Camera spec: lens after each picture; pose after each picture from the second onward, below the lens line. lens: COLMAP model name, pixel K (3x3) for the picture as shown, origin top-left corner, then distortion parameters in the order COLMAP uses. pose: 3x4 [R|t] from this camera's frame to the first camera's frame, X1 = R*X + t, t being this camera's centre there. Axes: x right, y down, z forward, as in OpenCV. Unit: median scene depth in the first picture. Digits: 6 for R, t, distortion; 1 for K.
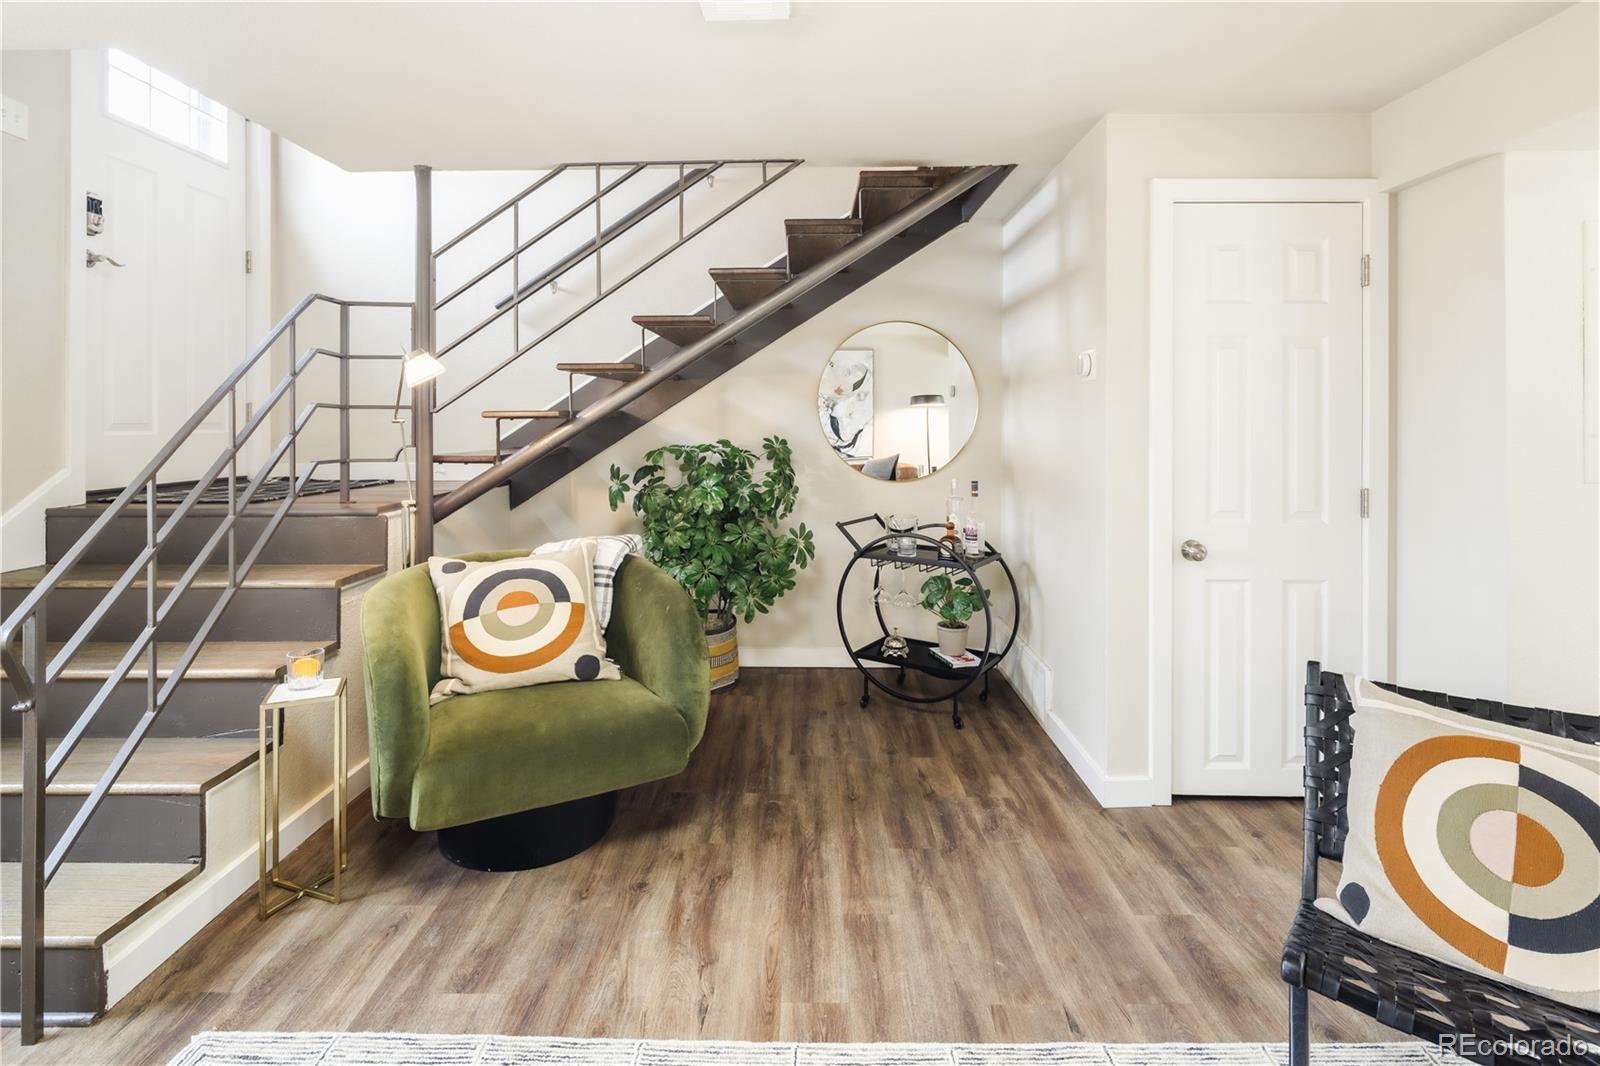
lens RADIAL K [[781.9, 0, 795.1], [0, 781.9, 420.1], [0, 0, 1]] dist [0.007980, -0.005972]
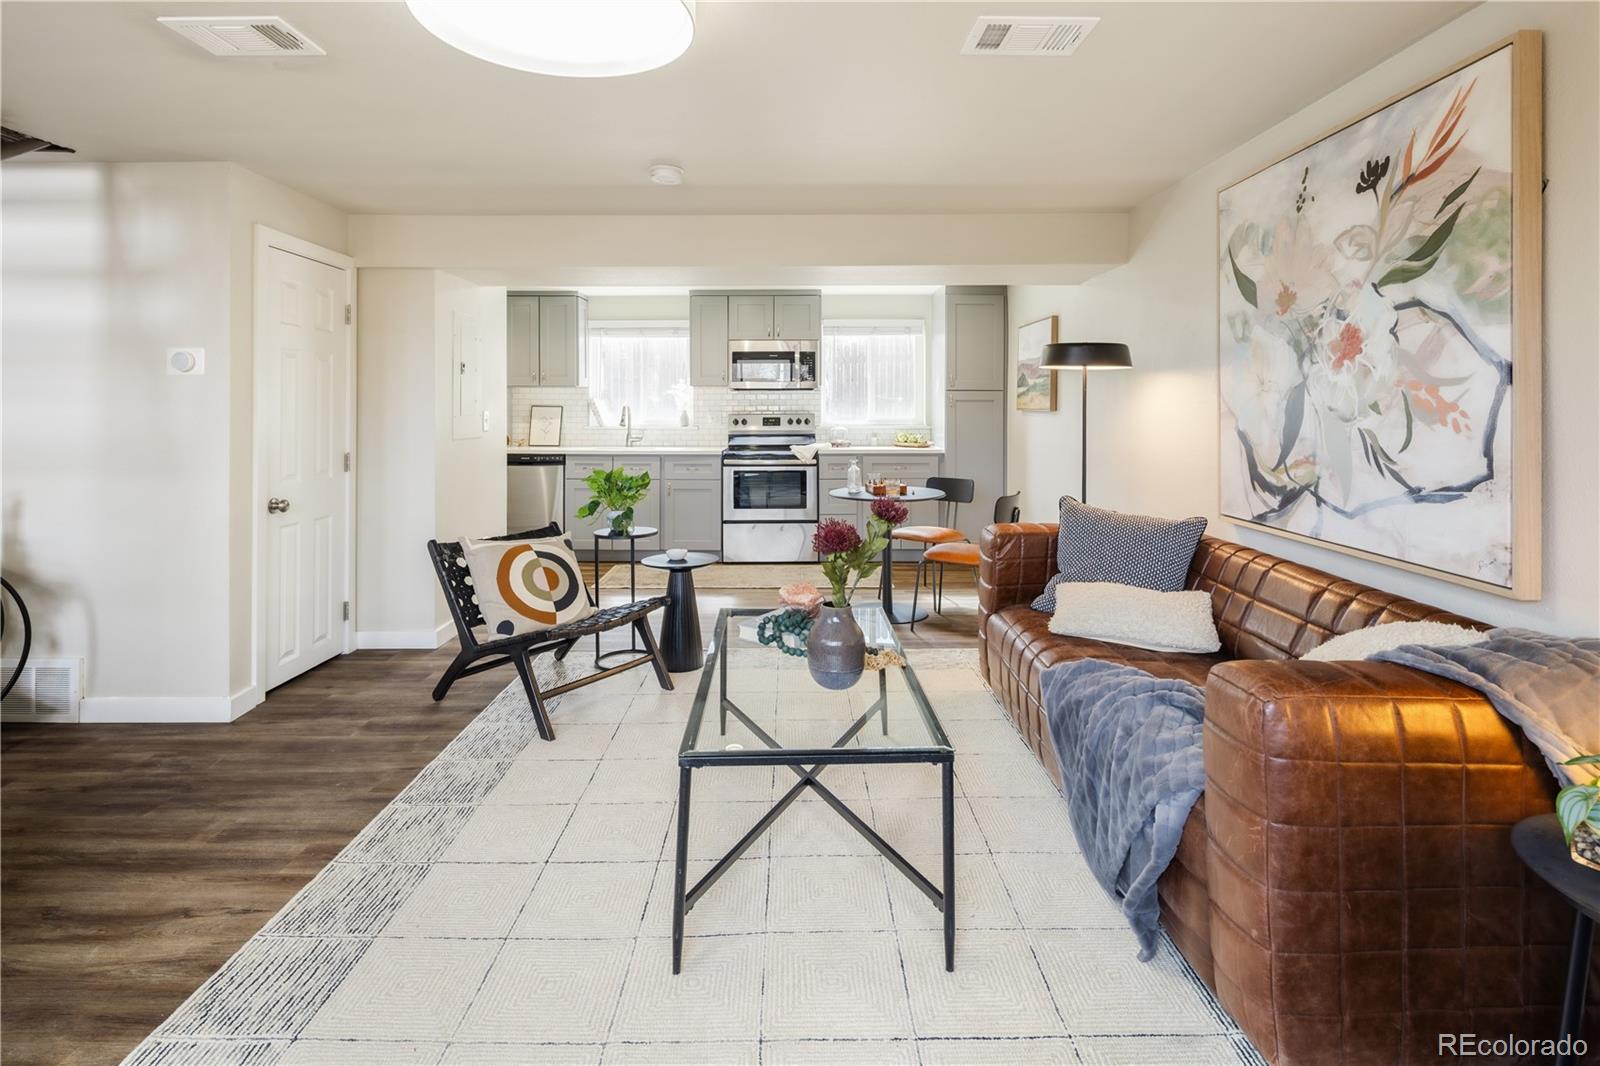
lens RADIAL K [[781.9, 0, 789.2], [0, 781.9, 405.1], [0, 0, 1]] dist [0.007980, -0.005972]
pose [[-0.010307, 0.007808, 0.999916, -0.848445], [0.001778, 0.999968, -0.007790, 0.005554], [-0.999945, 0.001698, -0.010321, 0.130707]]
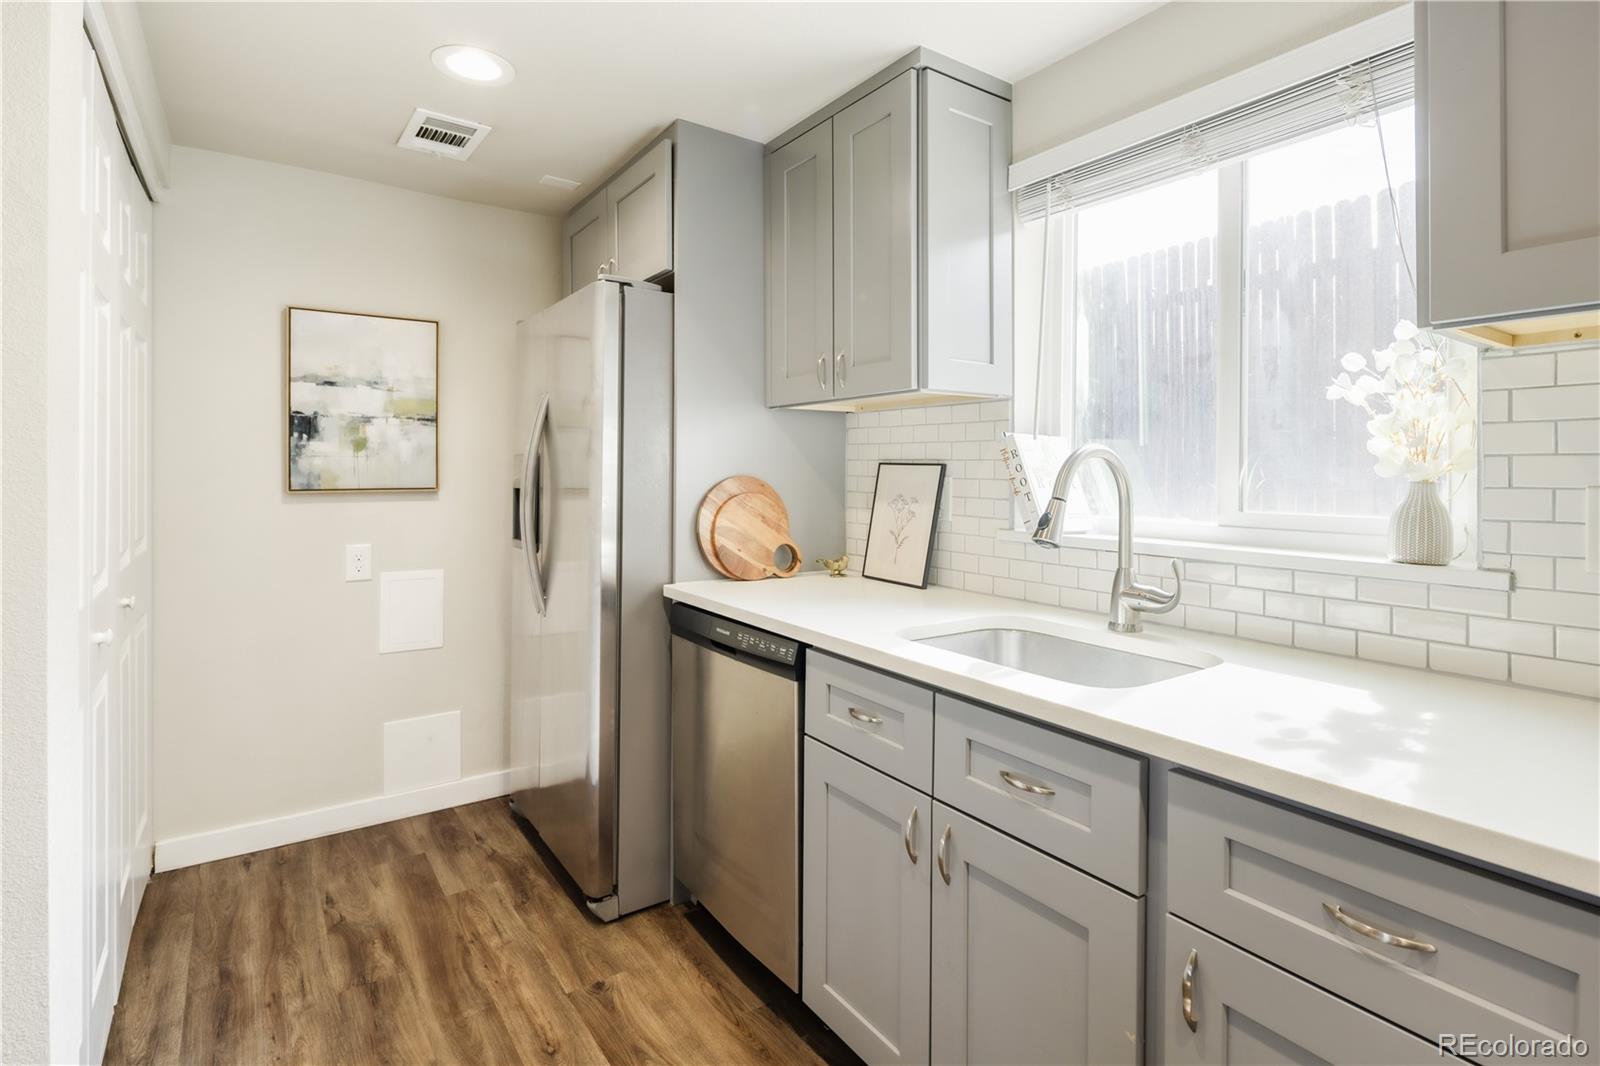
lens RADIAL K [[781.9, 0, 790.0], [0, 781.9, 468.8], [0, 0, 1]] dist [0.007980, -0.005972]
pose [[0.811951, 0.009965, 0.583640, 1.234162], [-0.006778, 0.999948, -0.007644, 0.000904], [-0.583686, 0.002251, 0.811977, 0.288523]]
